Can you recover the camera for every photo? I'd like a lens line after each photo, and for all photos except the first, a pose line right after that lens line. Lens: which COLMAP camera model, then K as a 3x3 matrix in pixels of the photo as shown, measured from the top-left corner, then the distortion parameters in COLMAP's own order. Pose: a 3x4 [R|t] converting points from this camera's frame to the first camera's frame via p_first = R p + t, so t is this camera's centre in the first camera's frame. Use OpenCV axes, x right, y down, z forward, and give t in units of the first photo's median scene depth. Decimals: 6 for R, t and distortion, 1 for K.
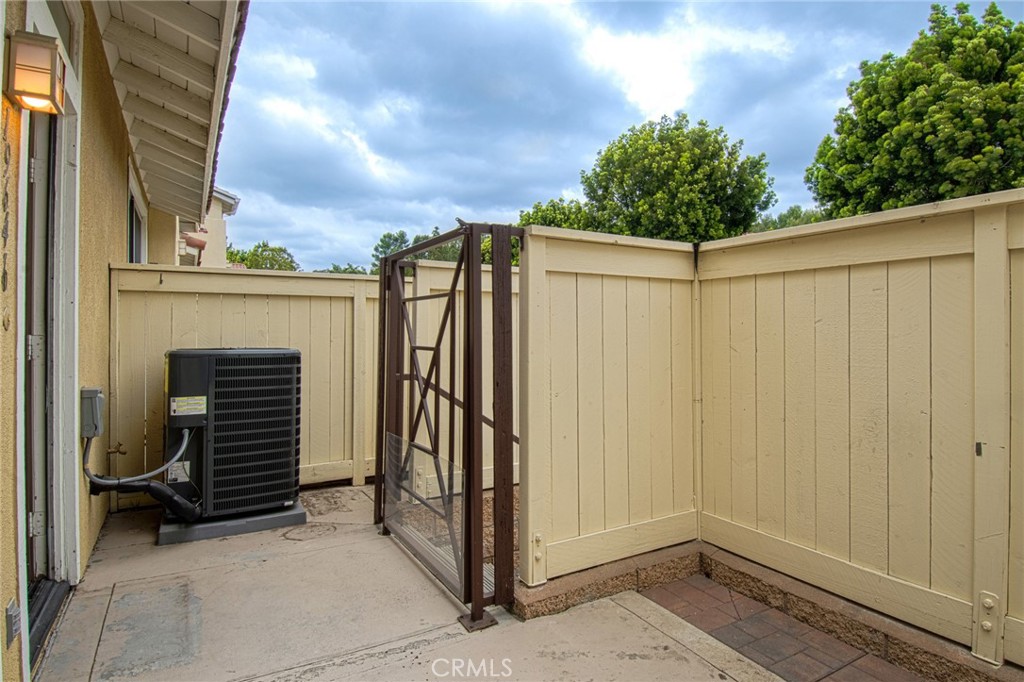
lens RADIAL K [[578.9, 0, 538.7], [0, 578.9, 327.0], [0, 0, 1]] dist [-0.002525, -0.000843]
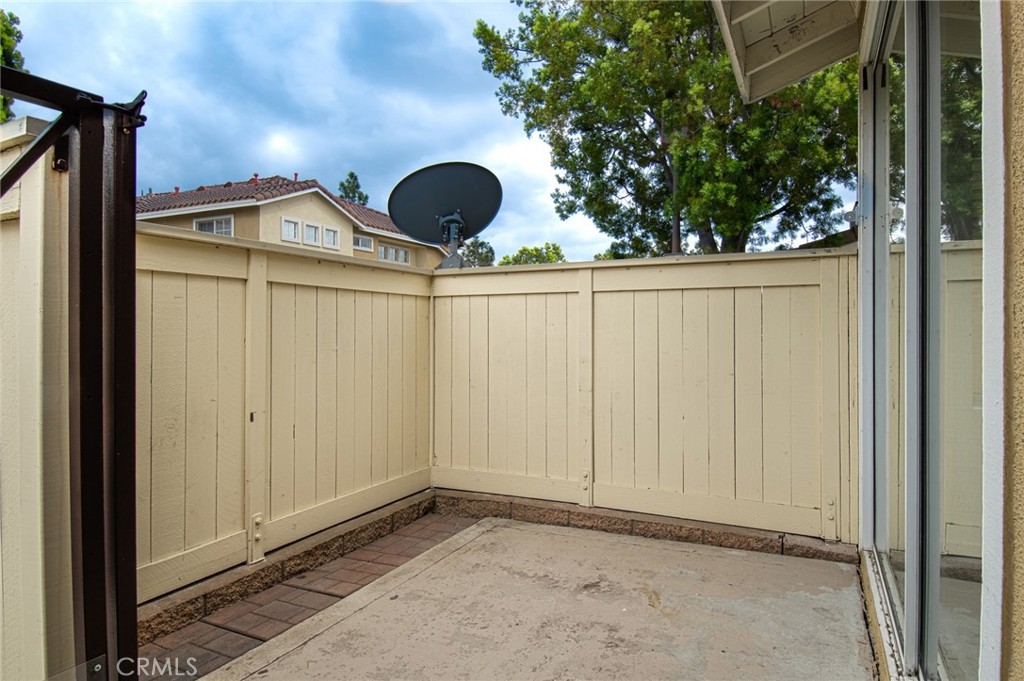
lens RADIAL K [[578.9, 0, 538.7], [0, 578.9, 326.5], [0, 0, 1]] dist [-0.002525, -0.000843]
pose [[-0.518725, 0.016575, 0.854781, -0.811404], [0.005017, 0.999854, -0.016343, 0.013952], [-0.854927, -0.004189, -0.518732, 1.108558]]
